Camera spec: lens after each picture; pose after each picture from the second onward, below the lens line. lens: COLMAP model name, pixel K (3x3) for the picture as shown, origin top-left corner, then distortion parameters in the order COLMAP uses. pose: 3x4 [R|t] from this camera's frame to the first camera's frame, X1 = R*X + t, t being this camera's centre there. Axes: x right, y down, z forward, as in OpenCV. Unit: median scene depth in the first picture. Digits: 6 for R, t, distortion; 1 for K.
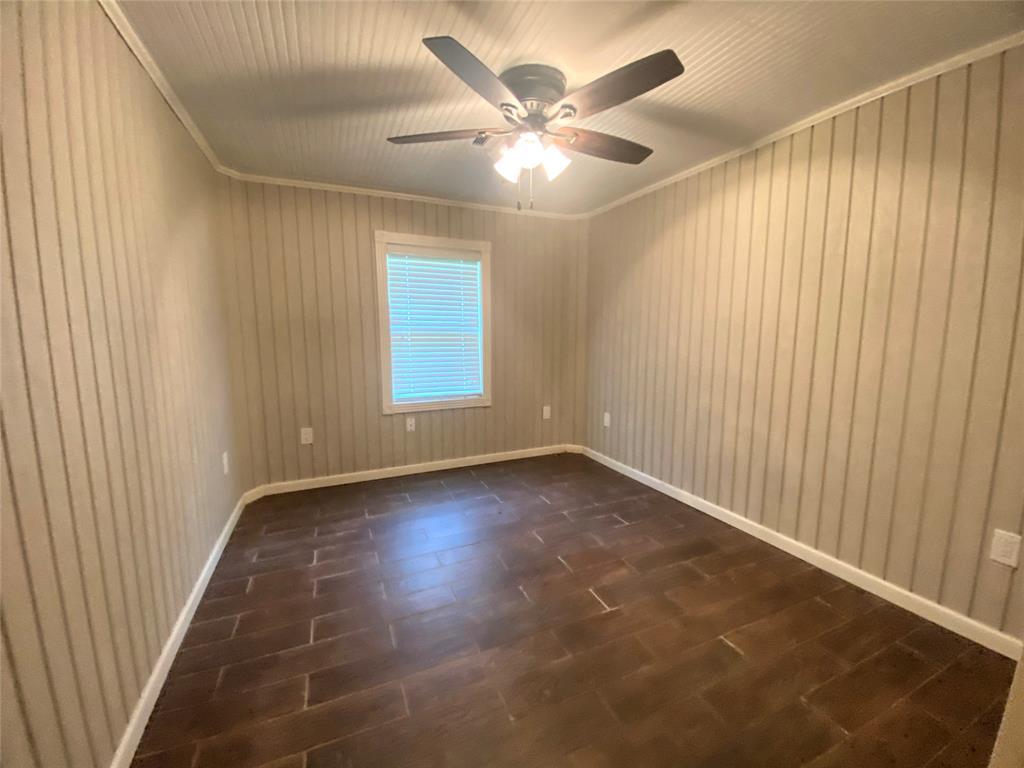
lens RADIAL K [[412.7, 0, 511.9], [0, 412.7, 380.4], [0, 0, 1]] dist [0.026967, -0.020485]
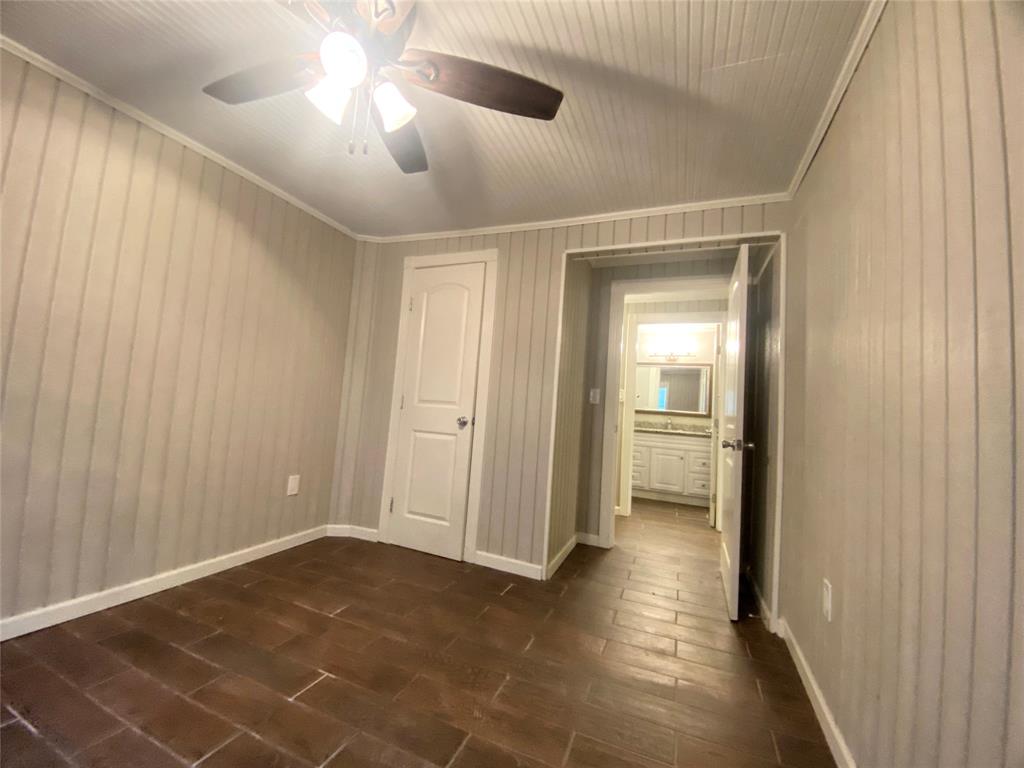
lens RADIAL K [[412.7, 0, 511.9], [0, 412.7, 380.4], [0, 0, 1]] dist [0.026967, -0.020485]
pose [[-0.690915, 0.000707, 0.722936, -0.539900], [0.026874, 0.999333, 0.024706, -0.043308], [-0.722436, 0.036498, -0.690473, 1.106623]]
